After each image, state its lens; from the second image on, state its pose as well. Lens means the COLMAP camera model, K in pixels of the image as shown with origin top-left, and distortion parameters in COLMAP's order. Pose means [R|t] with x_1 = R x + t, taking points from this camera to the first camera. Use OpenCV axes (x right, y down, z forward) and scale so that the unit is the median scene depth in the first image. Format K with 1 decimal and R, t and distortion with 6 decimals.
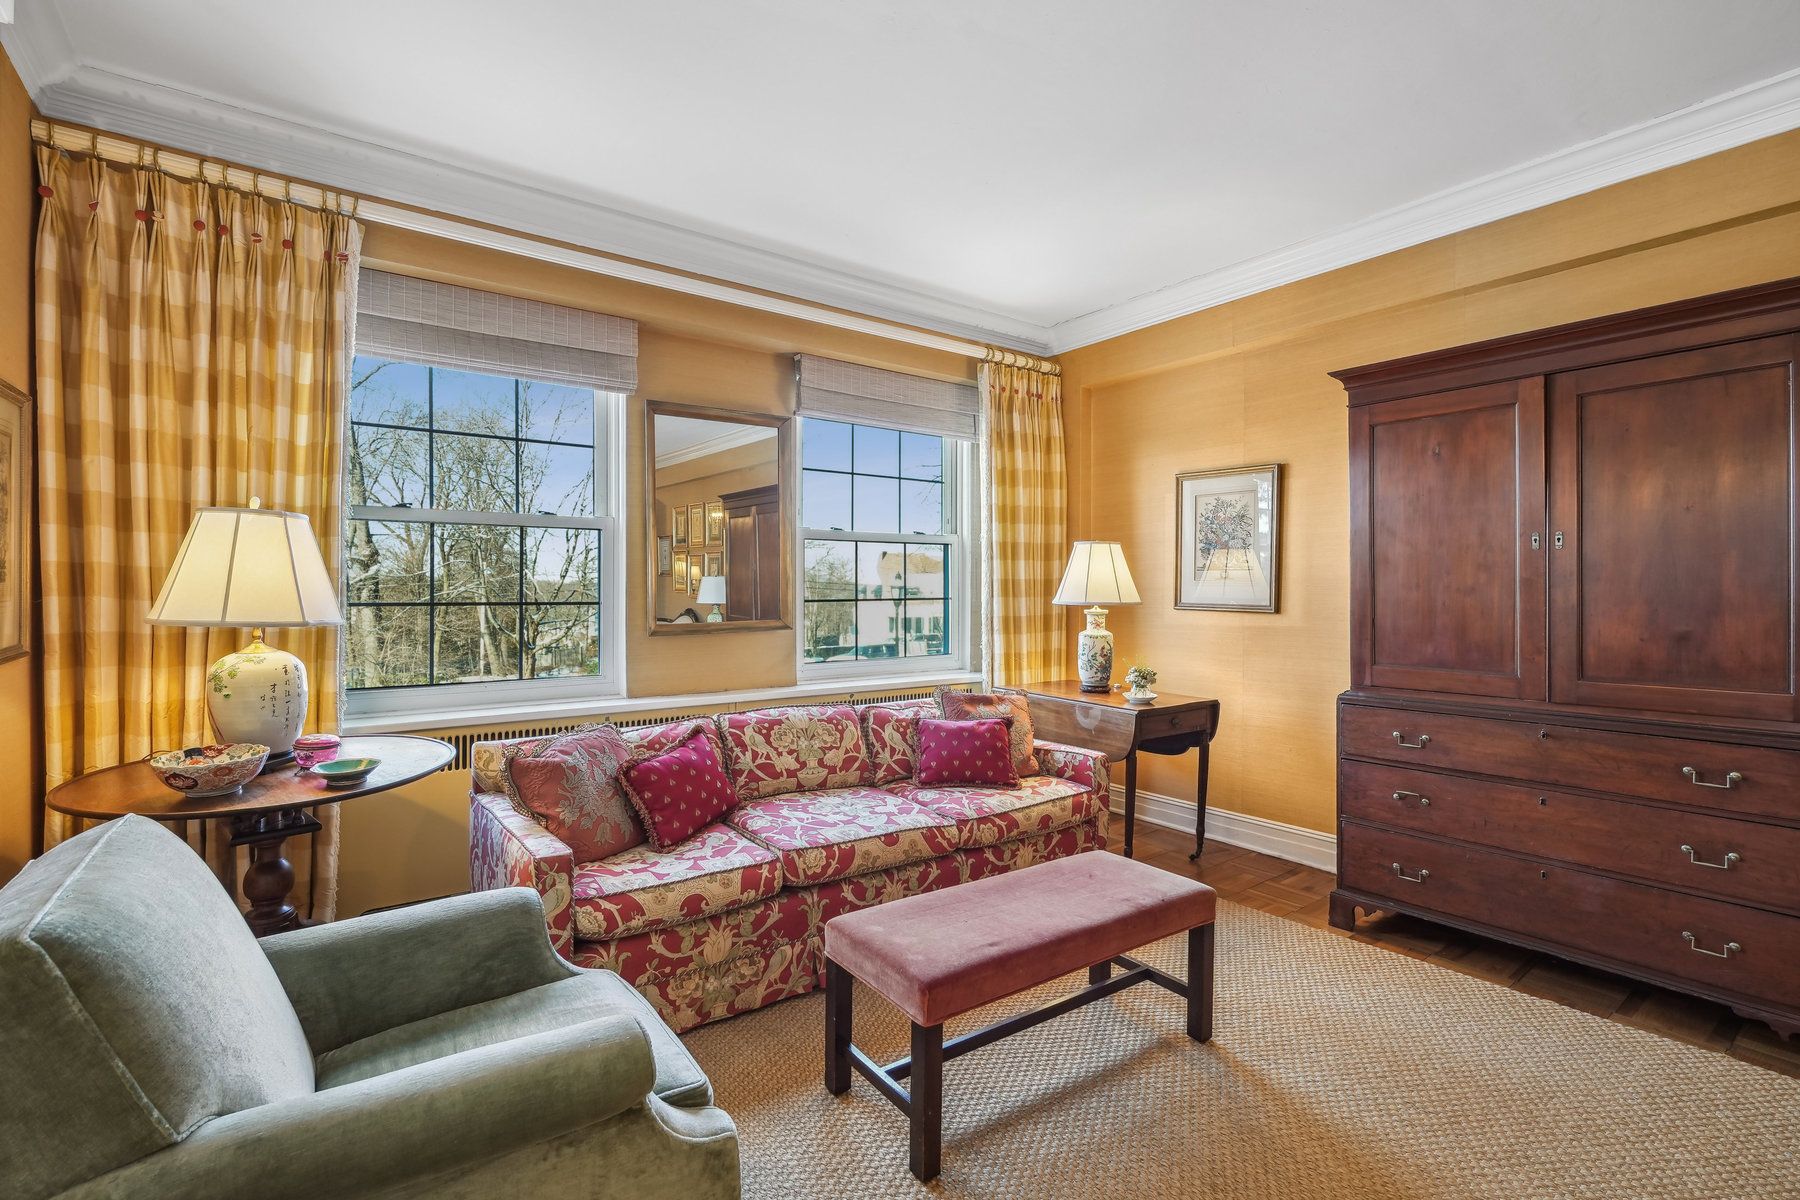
lens RADIAL K [[816.5, 0, 890.9], [0, 816.5, 604.4], [0, 0, 1]] dist [-0.005389, 0.003485]
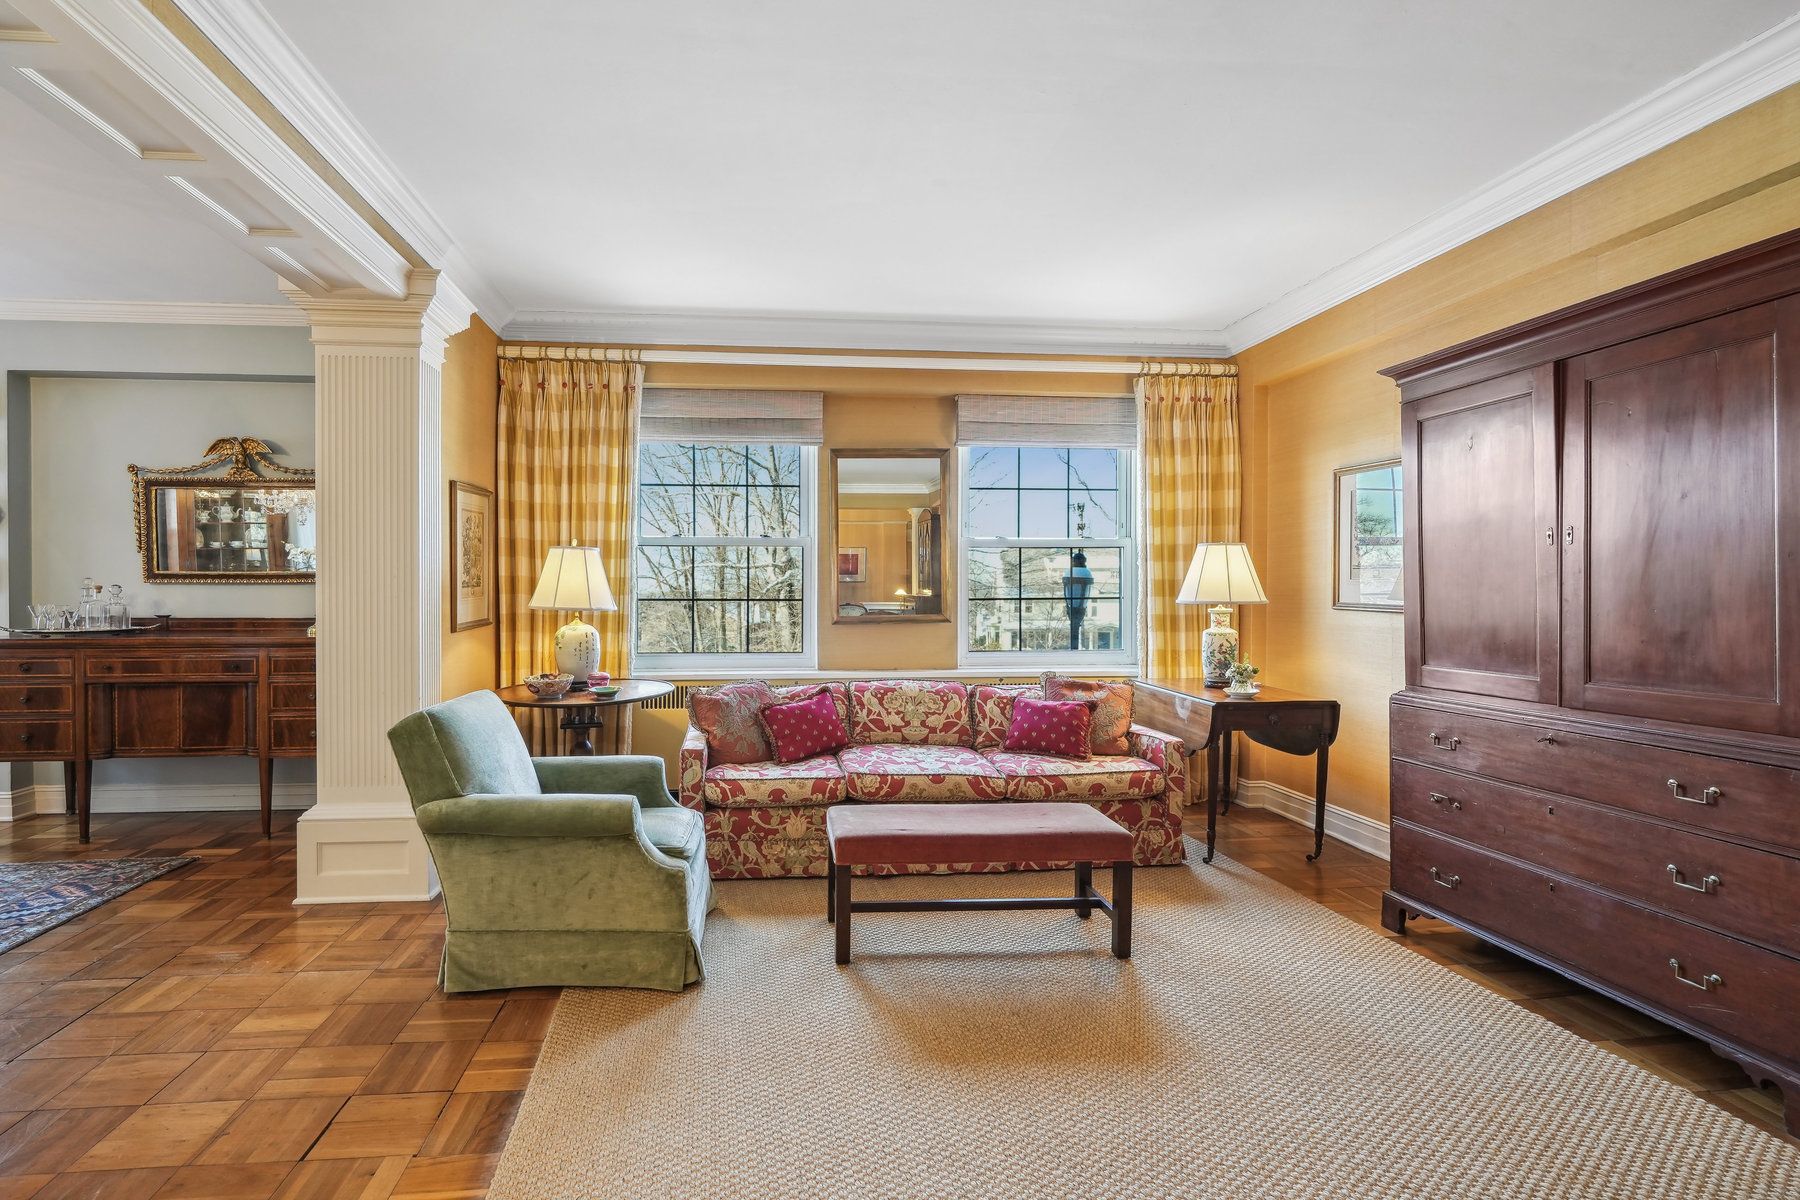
lens RADIAL K [[816.5, 0, 815.7], [0, 816.5, 619.3], [0, 0, 1]] dist [-0.005389, 0.003485]
pose [[0.857033, 0.015528, -0.515027, 0.496551], [-0.007517, 0.999816, 0.017635, 0.008424], [0.515206, -0.011242, 0.856993, -0.224147]]
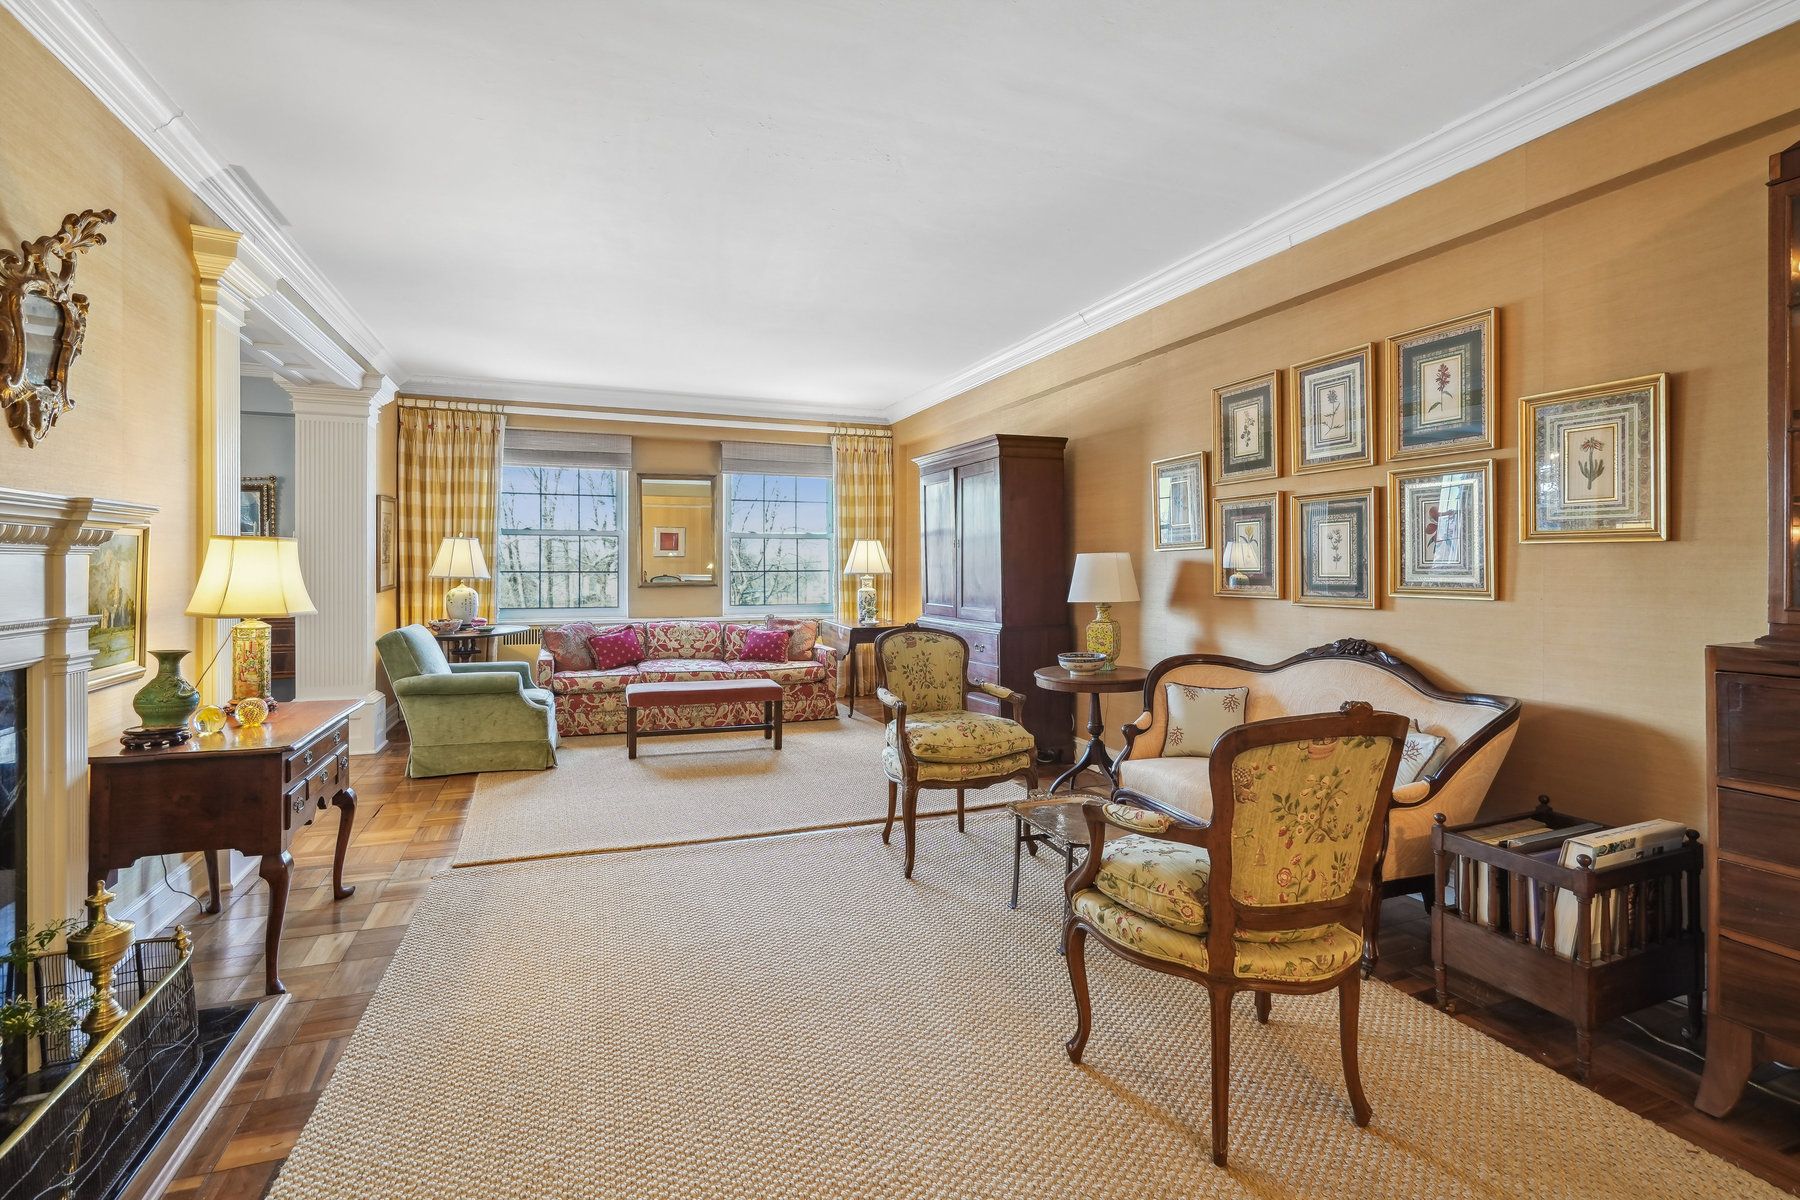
lens RADIAL K [[816.5, 0, 880.0], [0, 816.5, 579.6], [0, 0, 1]] dist [-0.005389, 0.003485]
pose [[0.964053, 0.005714, -0.265650, 1.097635], [-0.005835, 0.999983, 0.000333, 0.017117], [0.265648, 0.001229, 0.964069, -1.070155]]
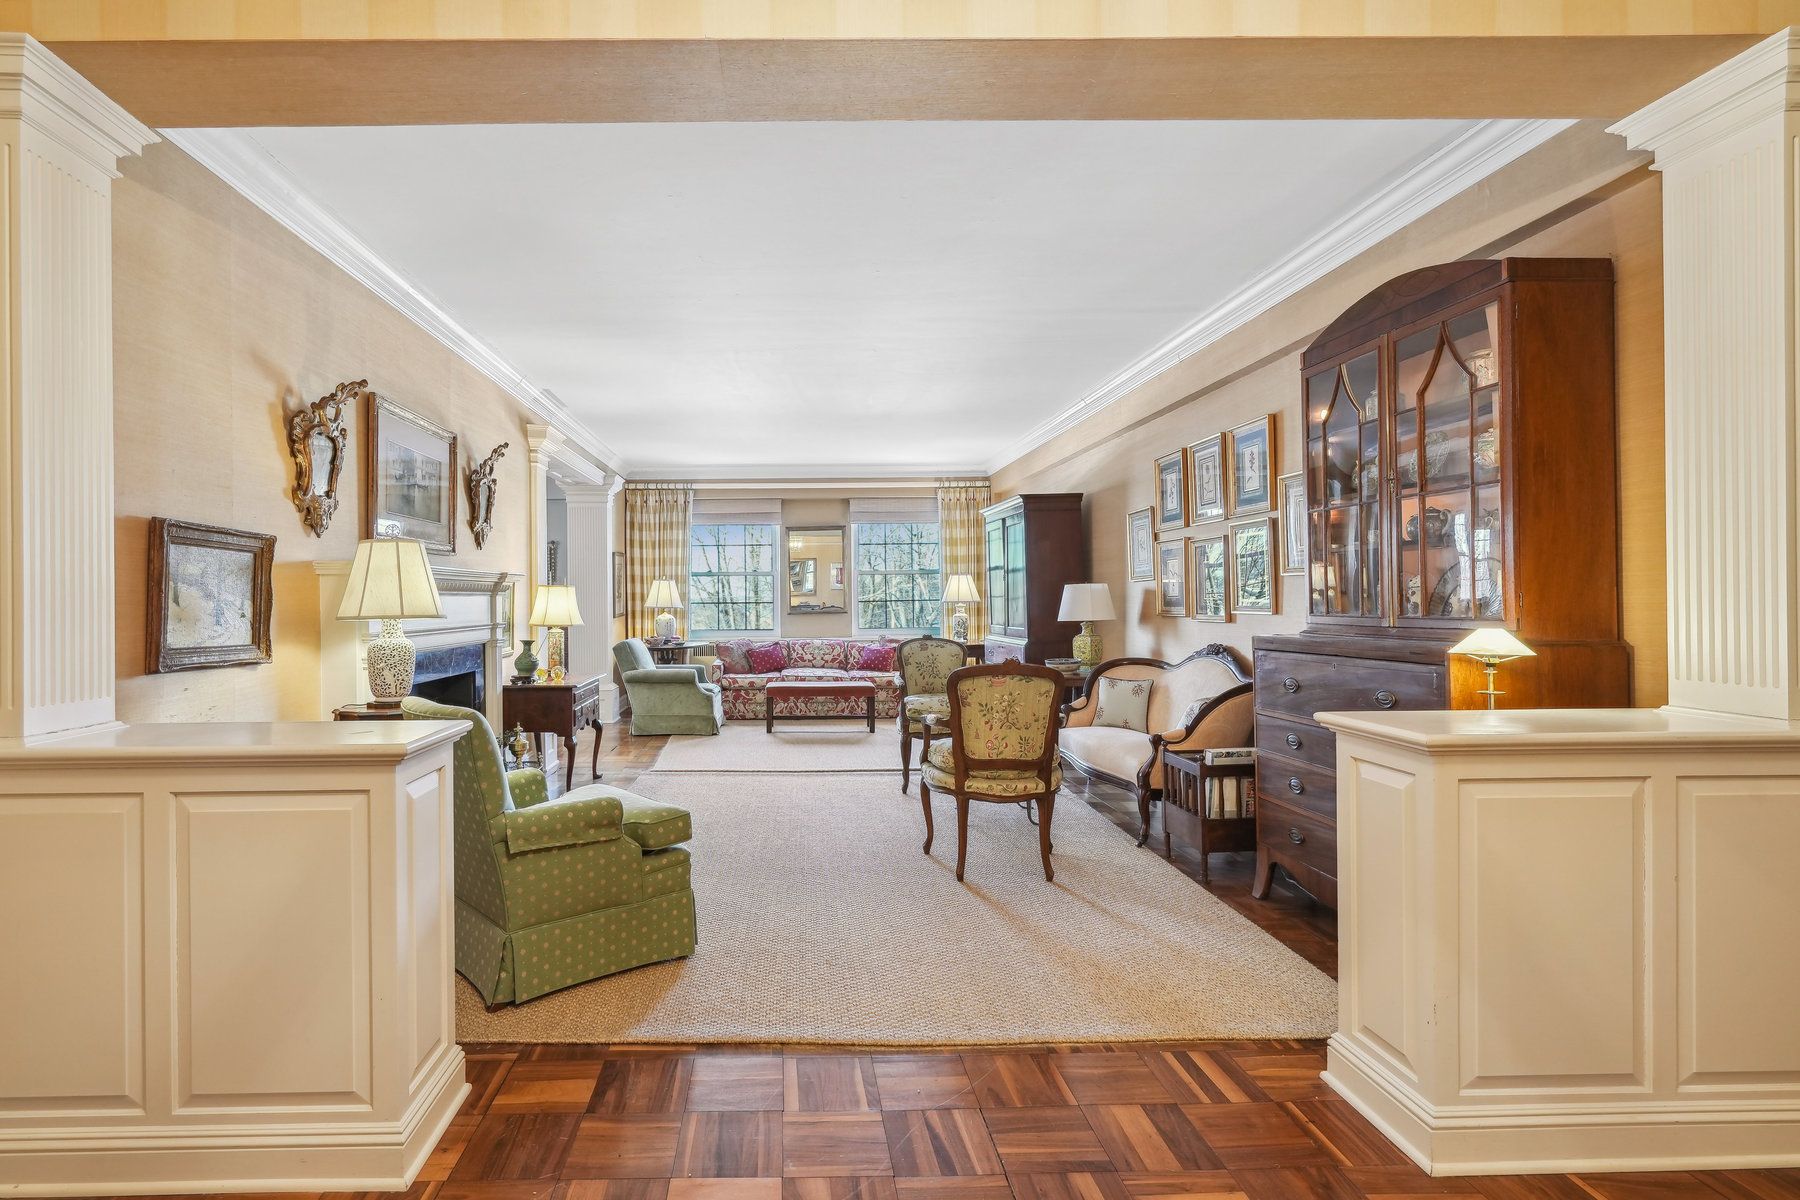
lens RADIAL K [[816.5, 0, 780.2], [0, 816.5, 611.3], [0, 0, 1]] dist [-0.005389, 0.003485]
pose [[0.811704, 0.000401, -0.584068, 1.656428], [0.001580, 0.999995, 0.002882, 0.026513], [0.584066, -0.003263, 0.811699, -1.574594]]
